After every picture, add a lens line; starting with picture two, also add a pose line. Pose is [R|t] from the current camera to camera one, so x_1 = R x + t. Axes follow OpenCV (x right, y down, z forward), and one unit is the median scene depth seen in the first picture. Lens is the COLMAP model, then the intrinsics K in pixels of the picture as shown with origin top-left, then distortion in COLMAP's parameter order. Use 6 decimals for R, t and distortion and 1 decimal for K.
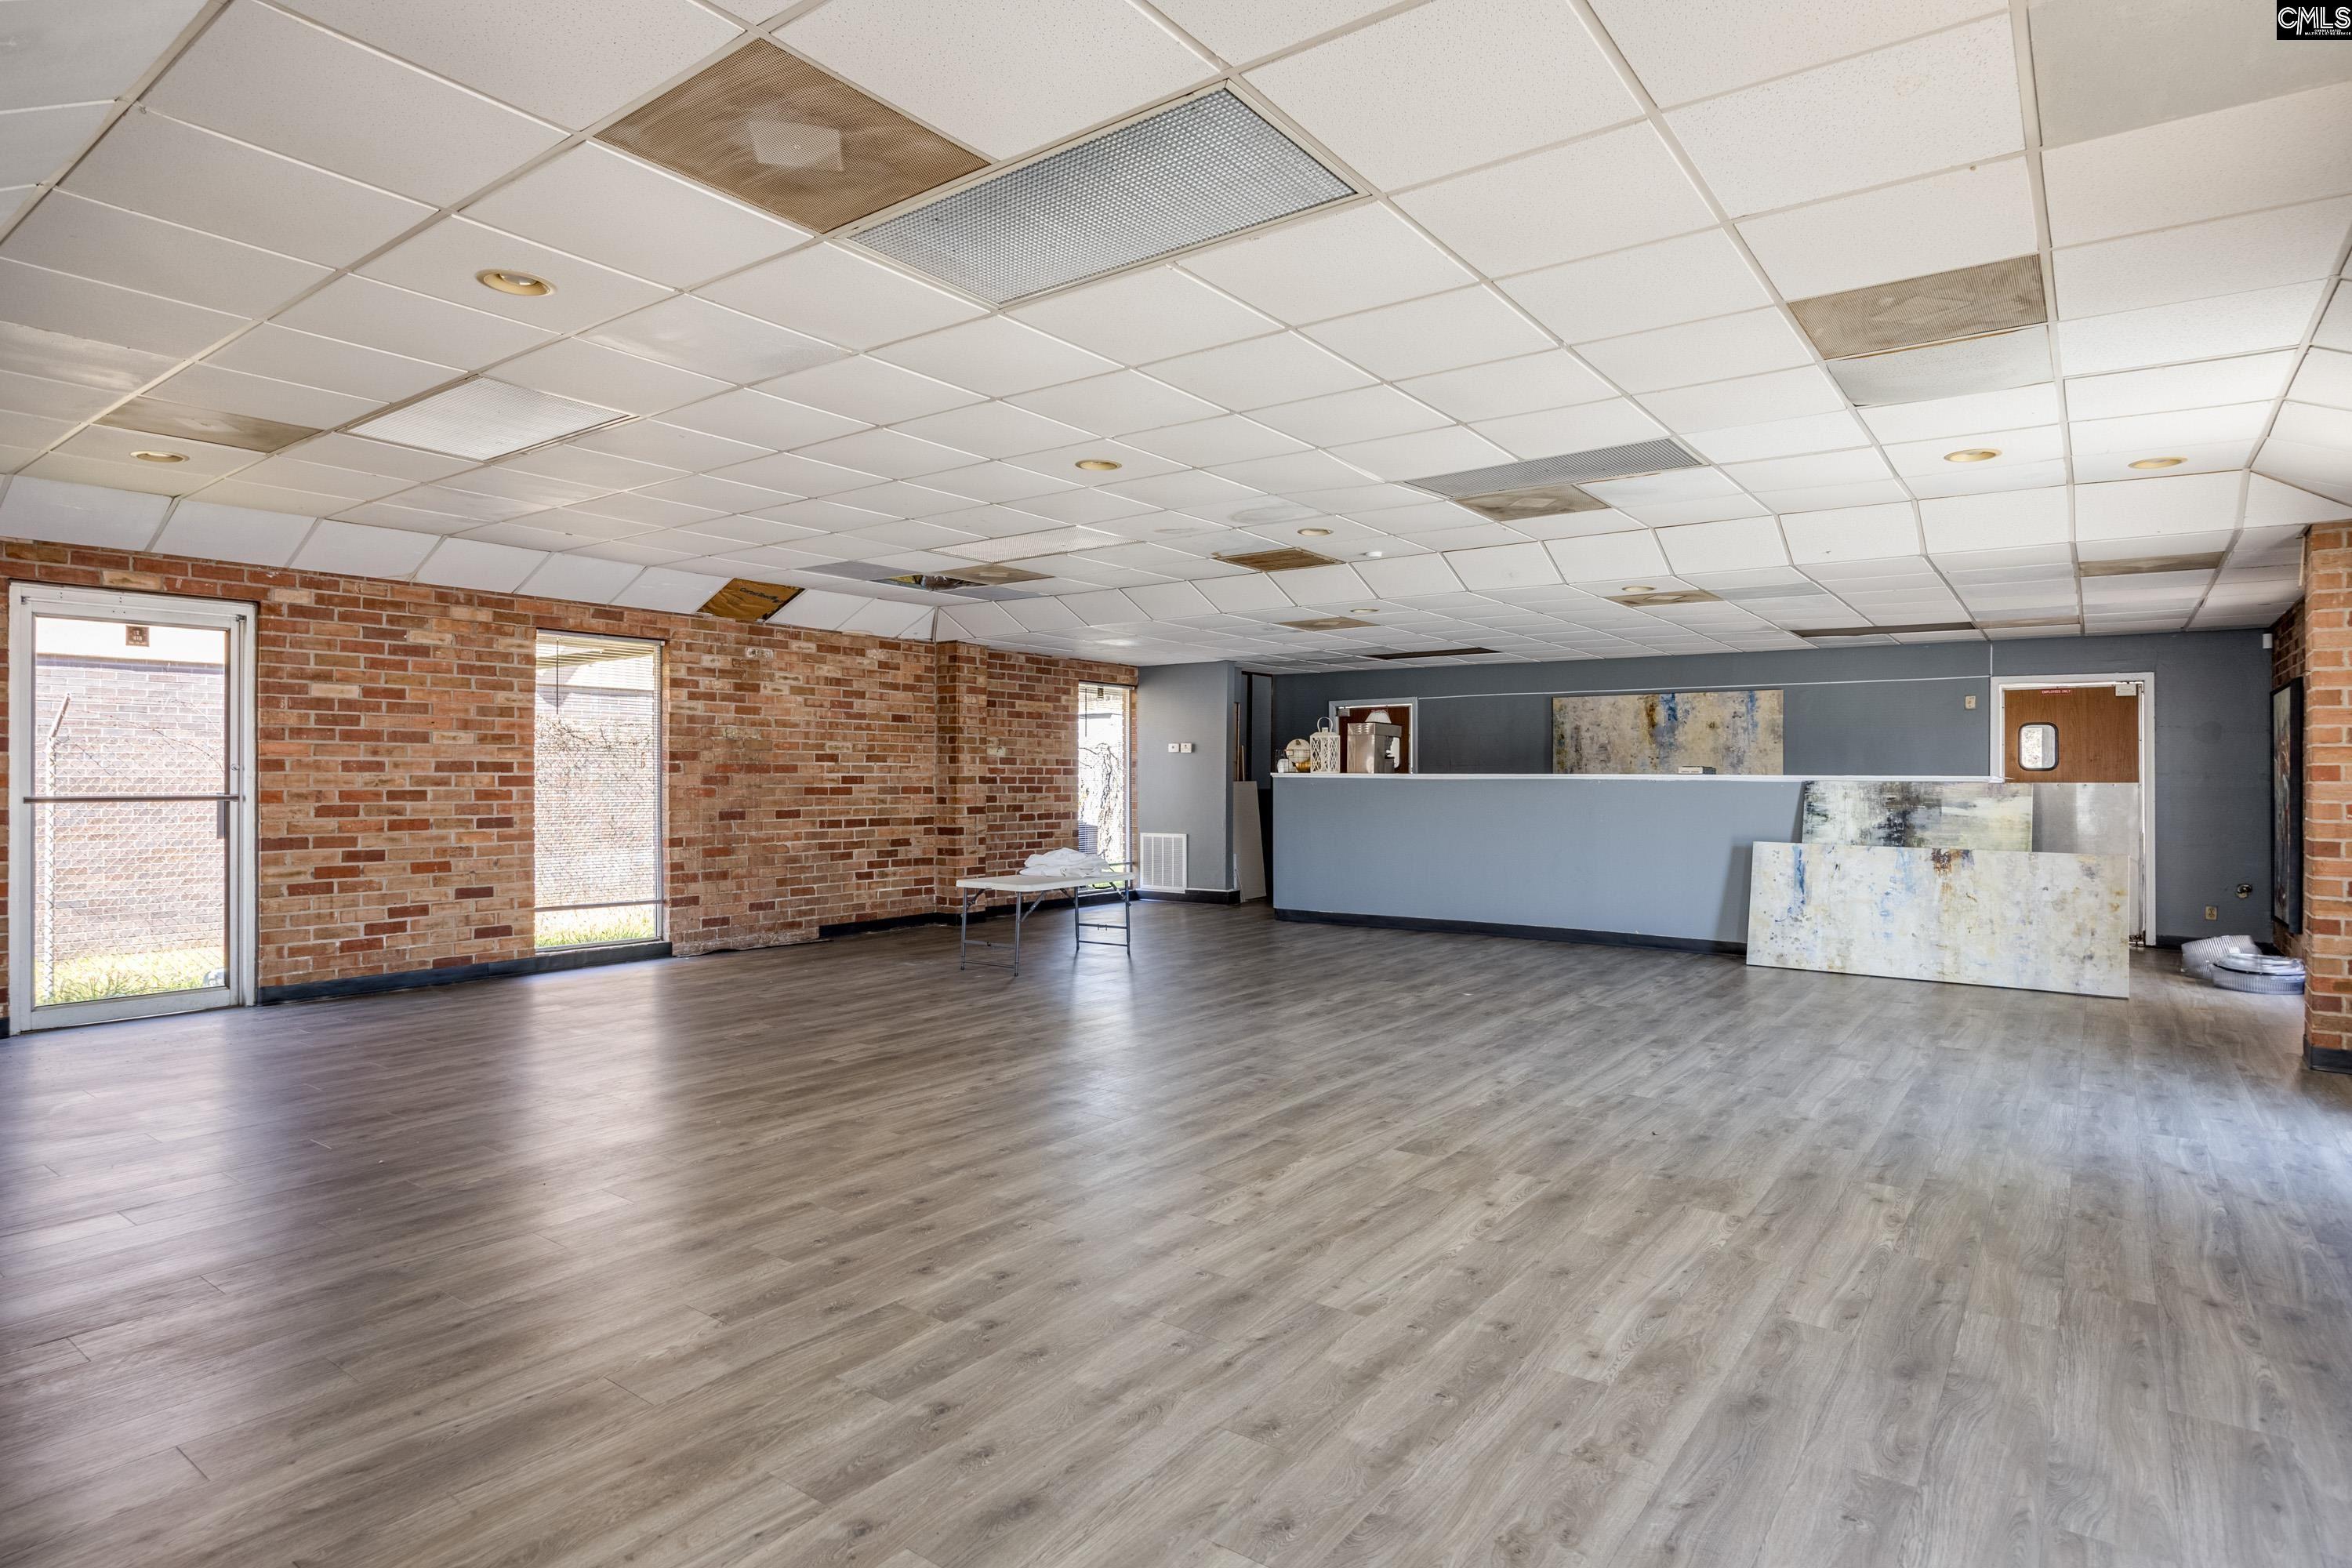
lens RADIAL K [[1273.4, 0, 1160.4], [0, 1273.4, 773.7], [0, 0, 1]] dist [-0.004926, -0.000964]
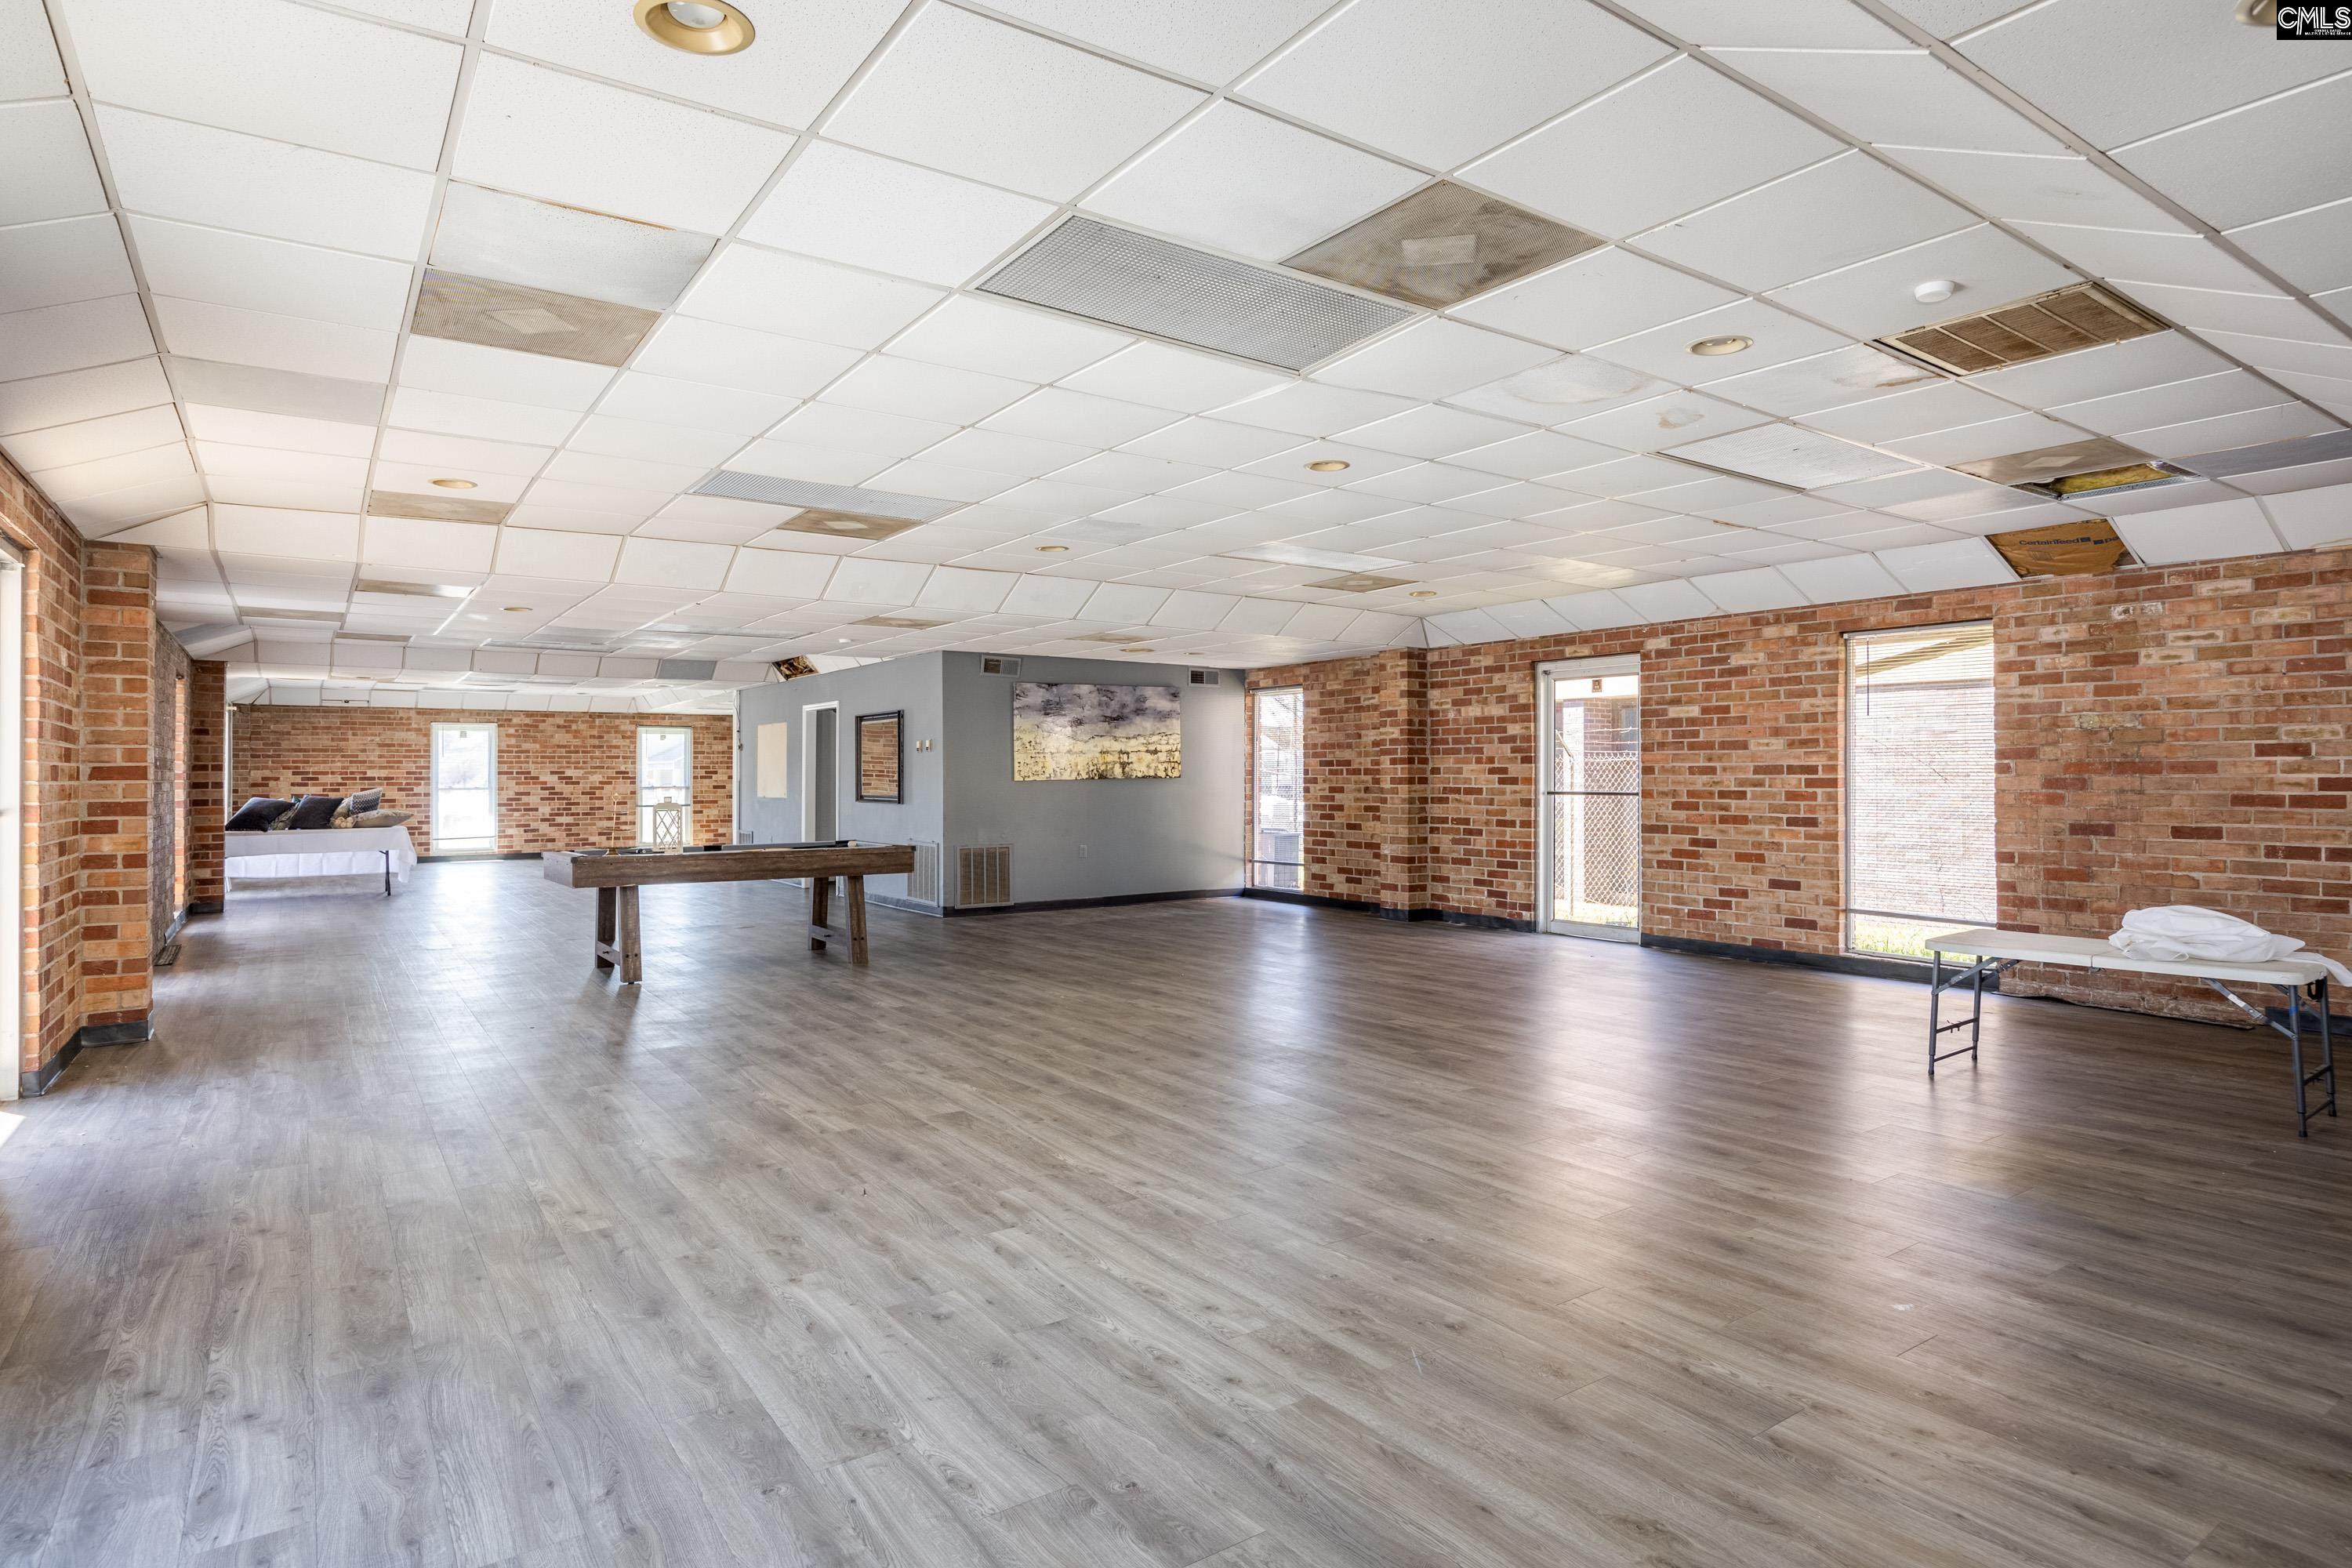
lens RADIAL K [[1273.4, 0, 1200.3], [0, 1273.4, 766.7], [0, 0, 1]] dist [-0.004926, -0.000964]
pose [[-0.310822, -0.009146, -0.950424, 0.554676], [0.001906, 0.999946, -0.010246, 0.001859], [0.950466, -0.004997, -0.310787, 0.723265]]
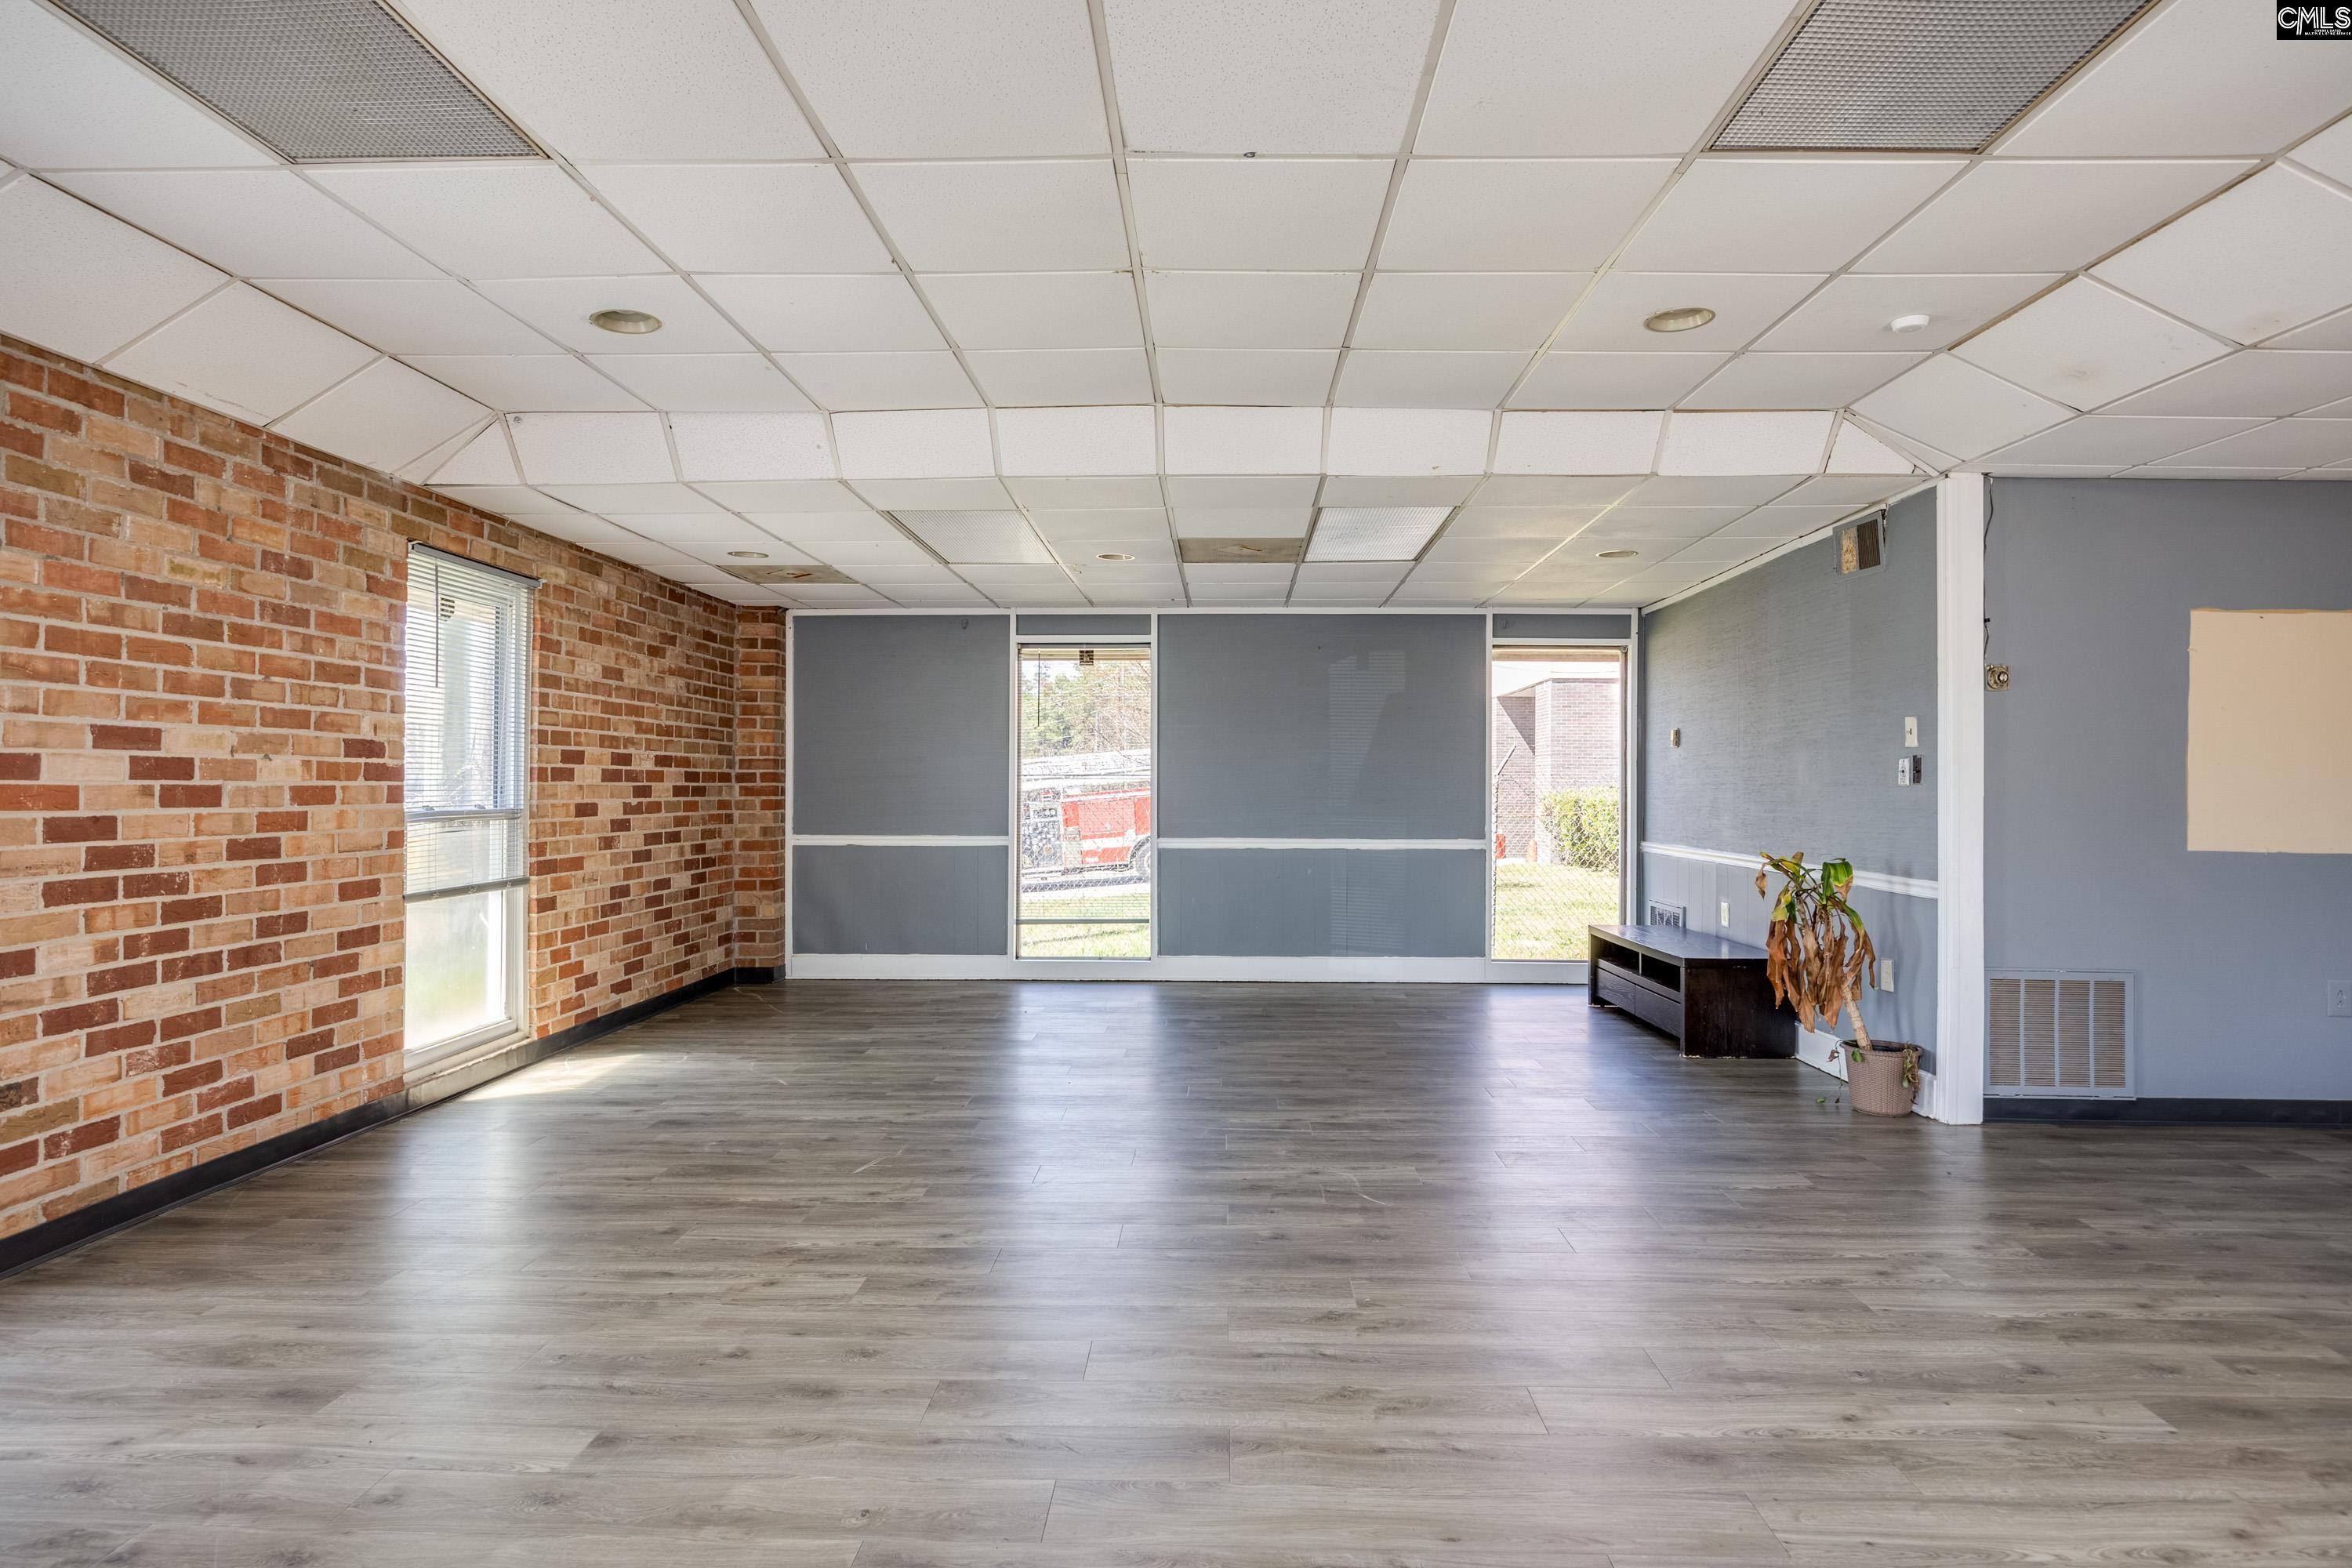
lens RADIAL K [[1273.4, 0, 1176.7], [0, 1273.4, 818.9], [0, 0, 1]] dist [-0.004926, -0.000964]
pose [[0.555321, 0.025525, -0.831245, -0.758717], [-0.004198, 0.999602, 0.027890, -0.000455], [0.831626, -0.011998, 0.555207, -1.049762]]
